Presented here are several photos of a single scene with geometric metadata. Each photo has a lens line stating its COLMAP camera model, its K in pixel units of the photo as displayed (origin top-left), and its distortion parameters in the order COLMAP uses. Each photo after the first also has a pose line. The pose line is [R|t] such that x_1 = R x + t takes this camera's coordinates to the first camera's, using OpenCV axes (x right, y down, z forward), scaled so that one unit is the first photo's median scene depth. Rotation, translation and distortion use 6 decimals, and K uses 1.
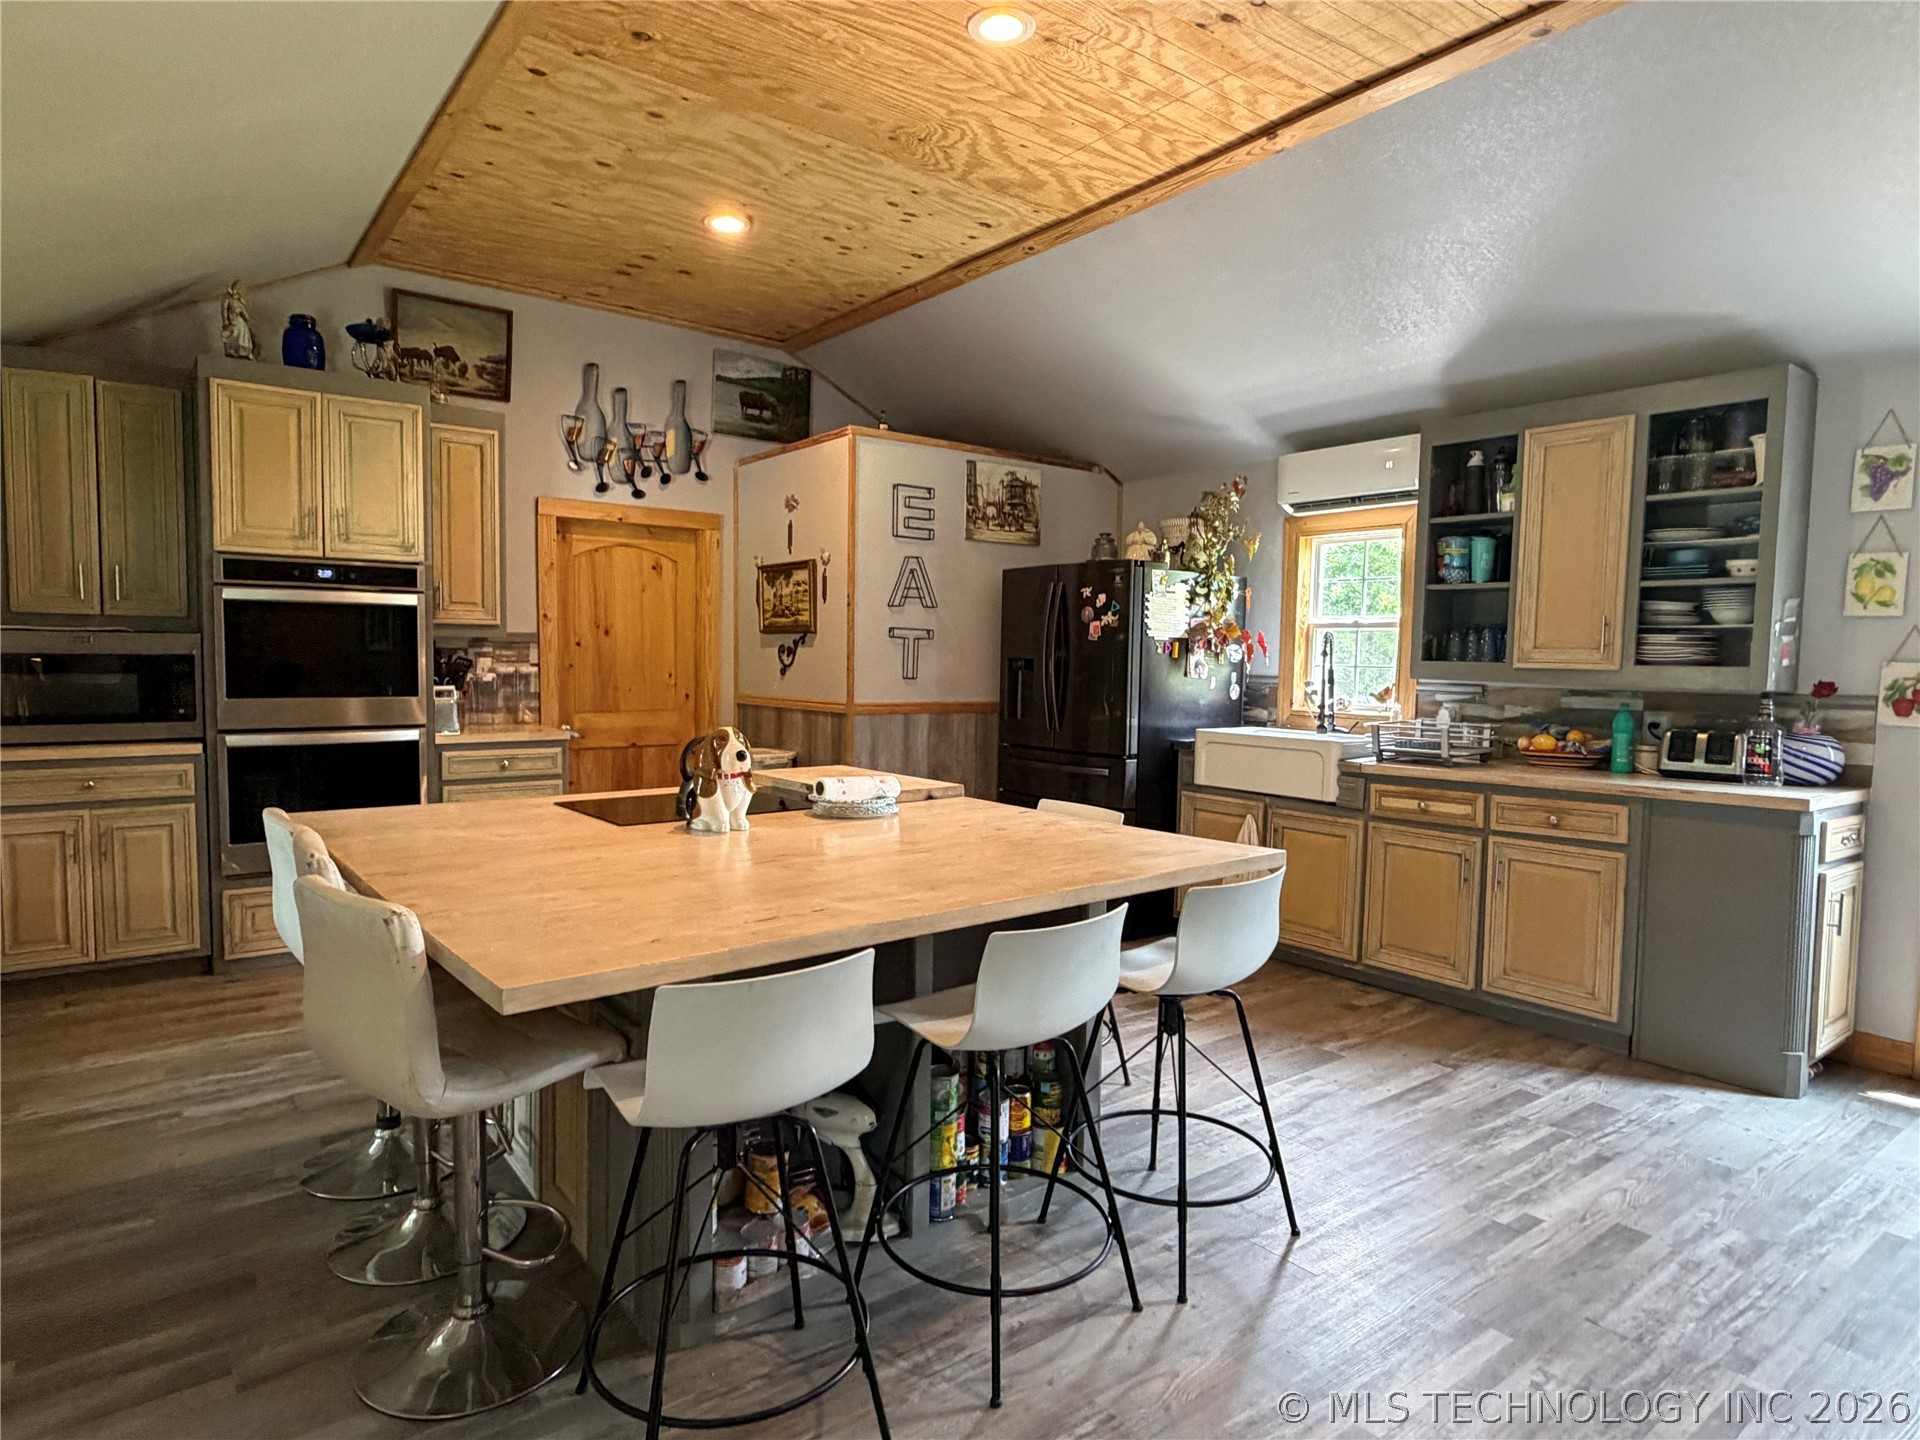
lens RADIAL K [[1102.3, 0, 956.7], [0, 1102.3, 722.2], [0, 0, 1]] dist [-0.002717, 0.002401]
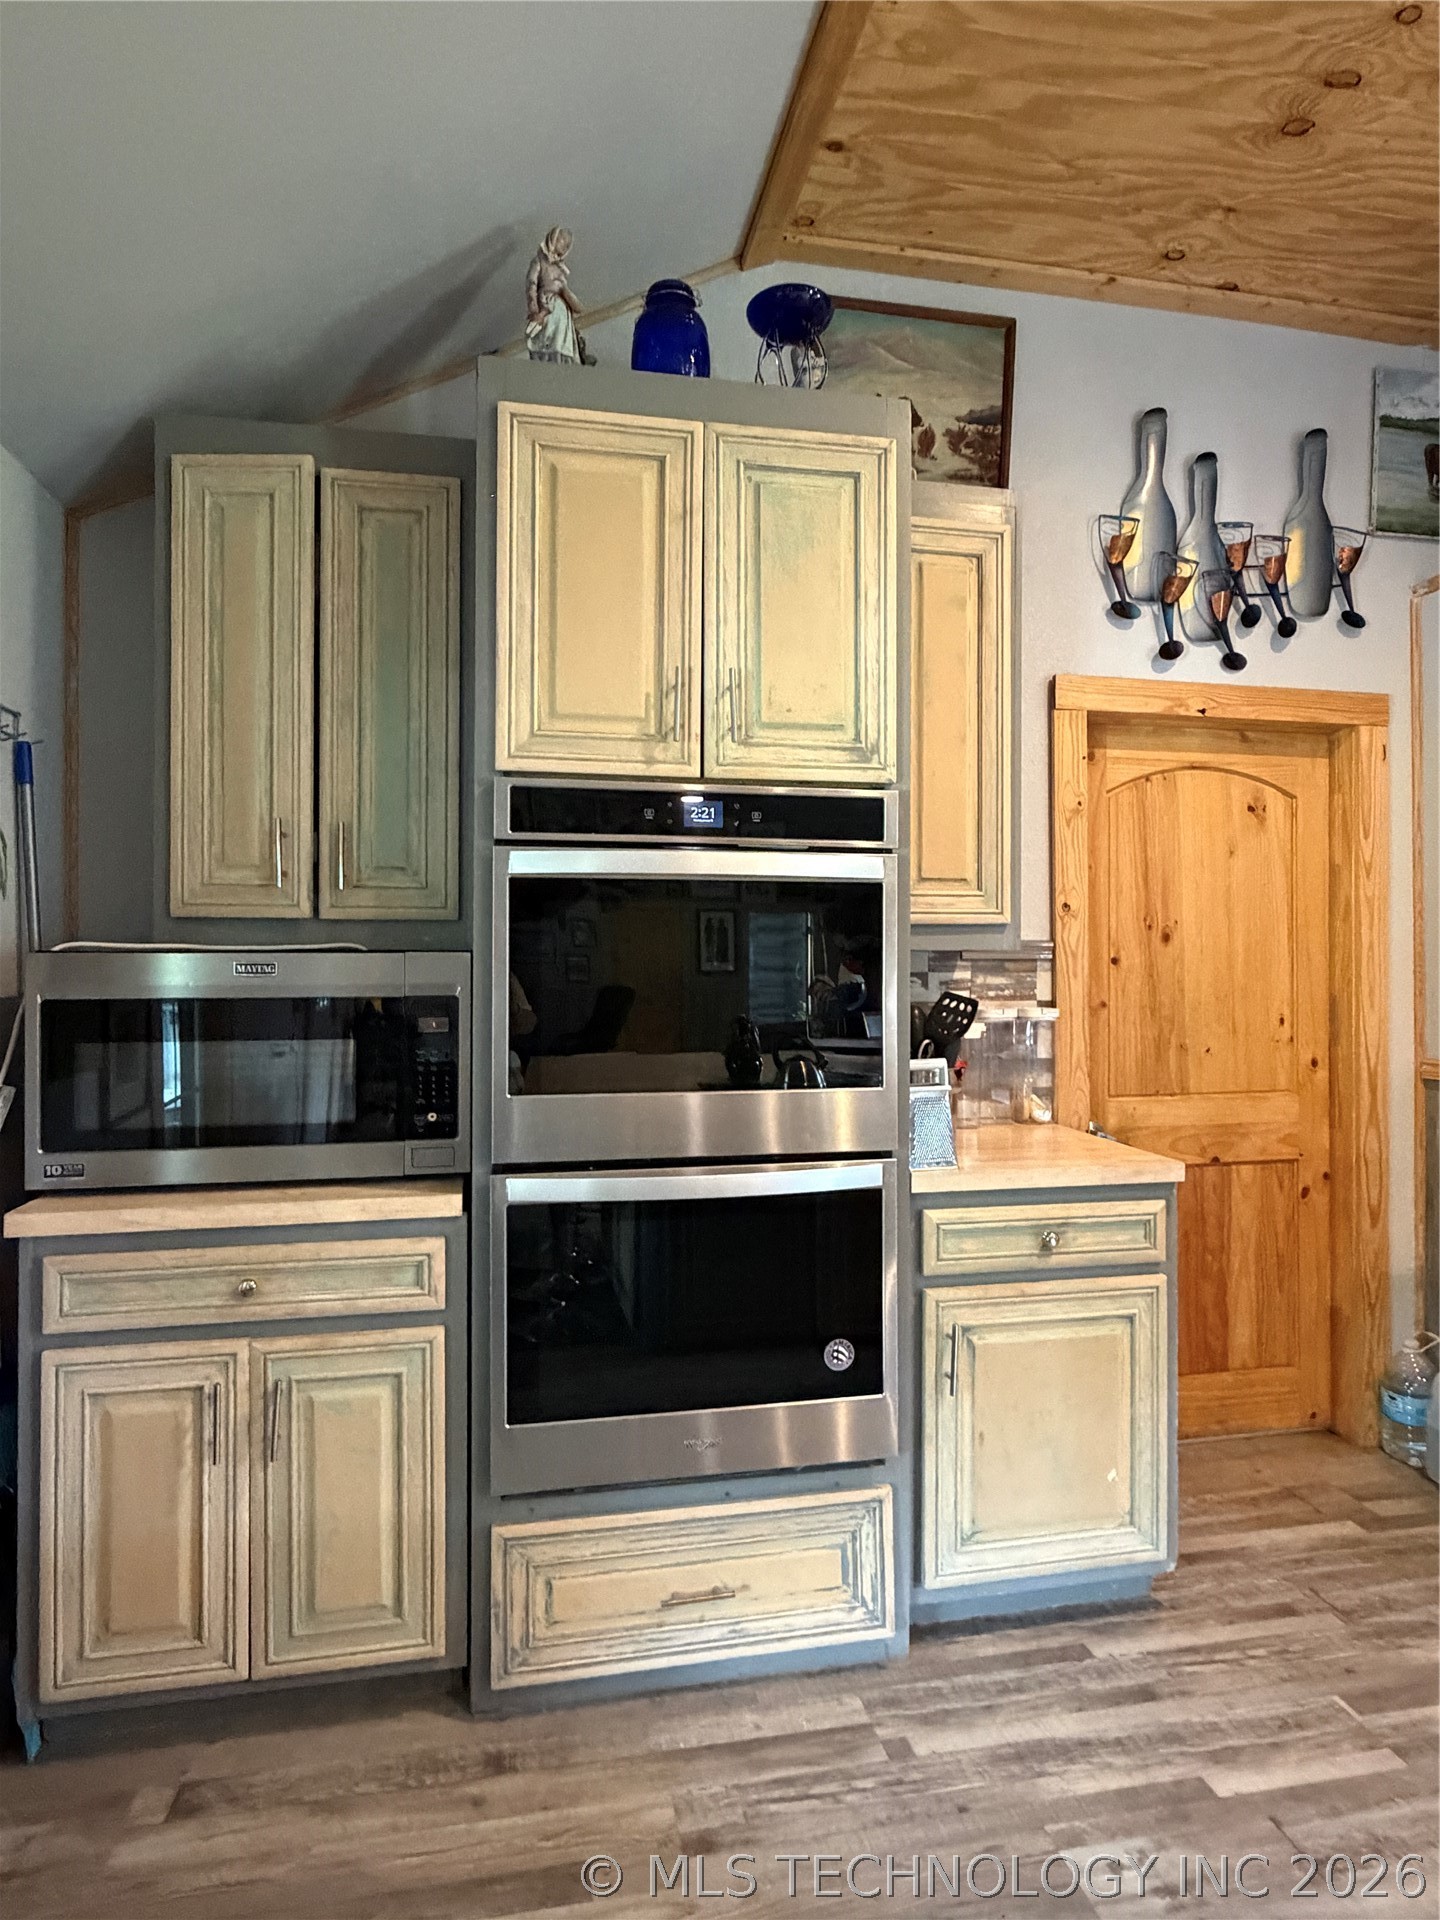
lens RADIAL K [[1102.3, 0, 720.0], [0, 1102.3, 959.5], [0, 0, 1]] dist [-0.002717, 0.002401]
pose [[0.897943, -0.013606, -0.439900, -0.302439], [-0.016254, 0.997815, -0.064041, -0.038430], [0.439811, 0.064655, 0.895760, 0.493397]]
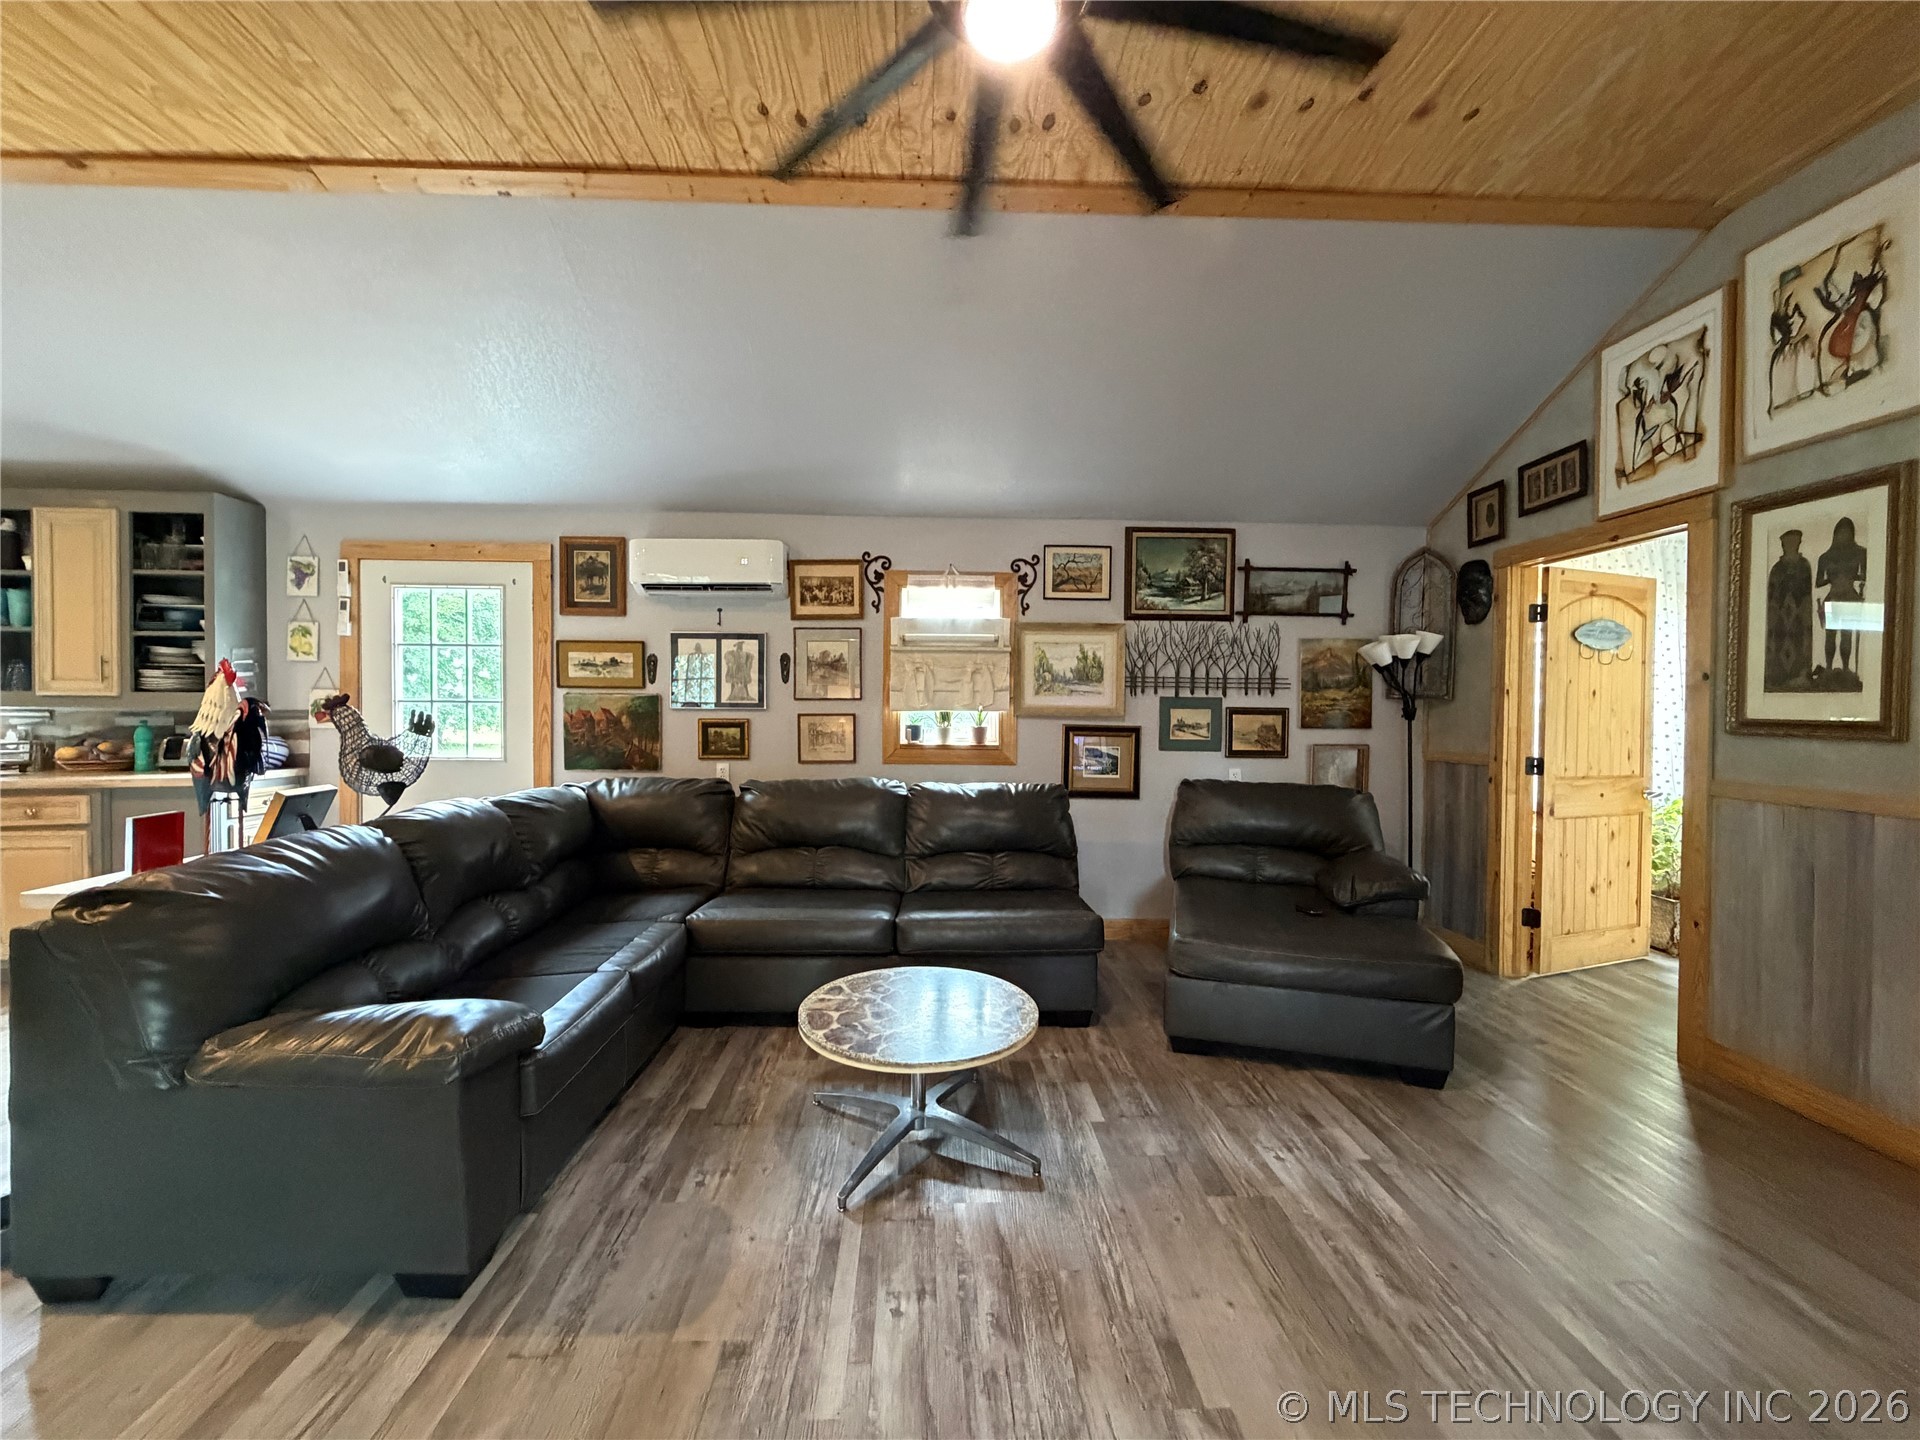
lens RADIAL K [[774.5, 0, 960.2], [0, 774.5, 714.0], [0, 0, 1]] dist [0.002003, 0.000384]
pose [[0.570082, -0.021247, 0.821313, 0.809565], [0.053033, 0.998532, -0.010979, 0.080709], [-0.819875, 0.049815, 0.570372, -0.778422]]
